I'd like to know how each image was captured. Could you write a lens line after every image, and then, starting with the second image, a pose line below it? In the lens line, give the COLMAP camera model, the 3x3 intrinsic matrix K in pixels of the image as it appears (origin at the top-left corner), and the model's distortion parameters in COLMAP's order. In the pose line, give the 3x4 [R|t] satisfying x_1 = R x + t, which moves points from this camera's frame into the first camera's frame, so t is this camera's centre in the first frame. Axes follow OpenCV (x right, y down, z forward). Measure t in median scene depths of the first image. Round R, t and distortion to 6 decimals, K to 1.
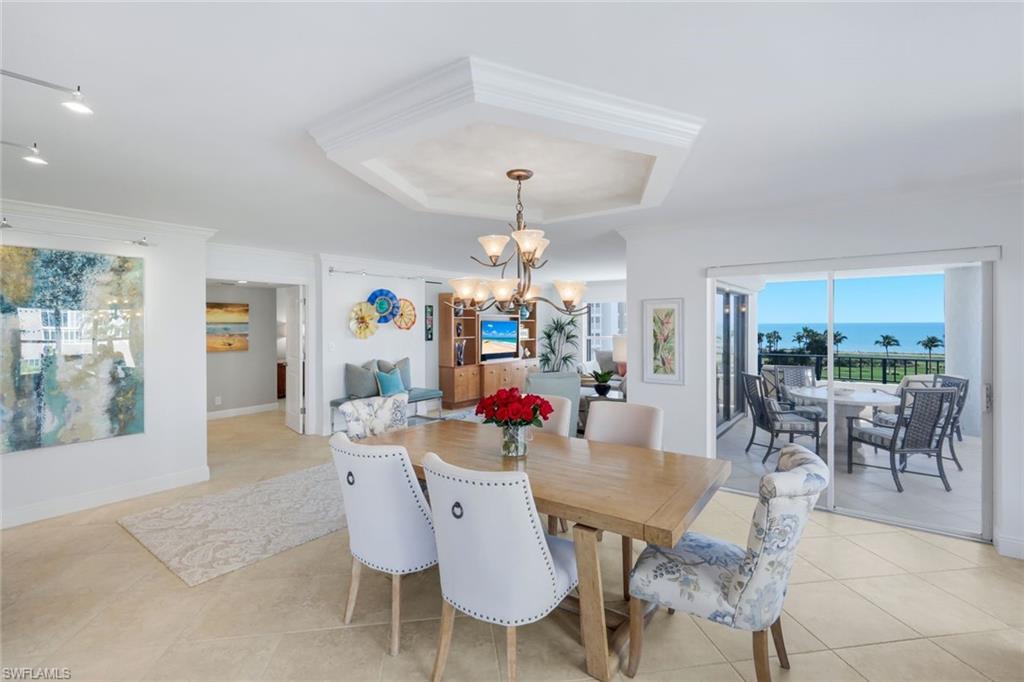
lens RADIAL K [[463.7, 0, 514.2], [0, 463.7, 331.6], [0, 0, 1]] dist [-0.001083, -0.000454]
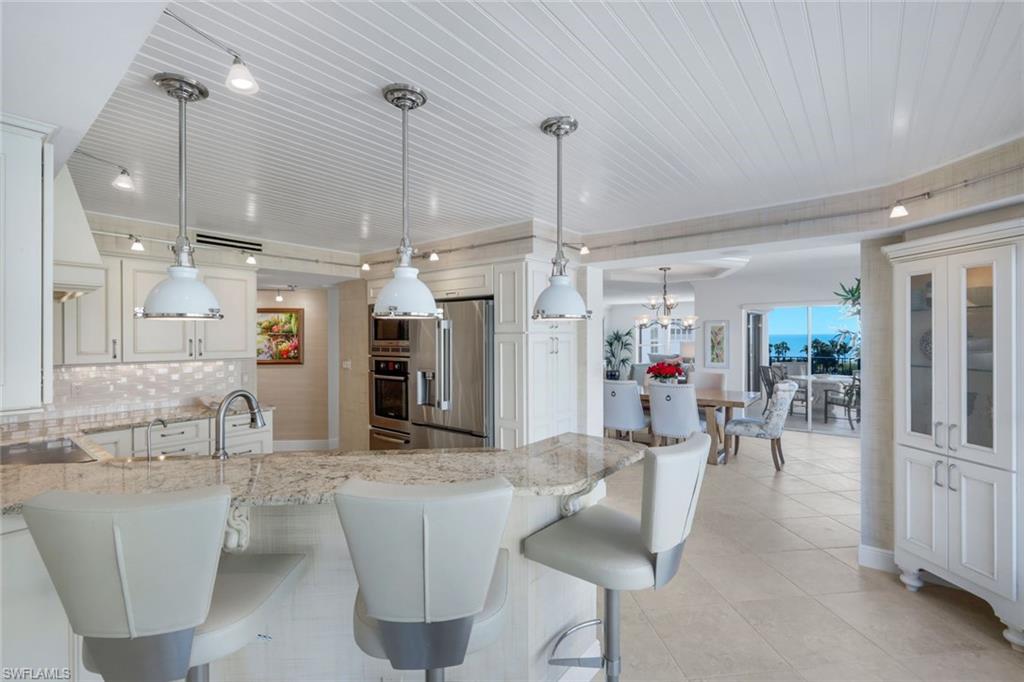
lens RADIAL K [[463.7, 0, 505.0], [0, 463.7, 339.5], [0, 0, 1]] dist [-0.001083, -0.000454]
pose [[0.999584, -0.001153, -0.028825, -0.387956], [0.000913, 0.999965, -0.008323, 0.014482], [0.028833, 0.008294, 0.999550, -0.711251]]
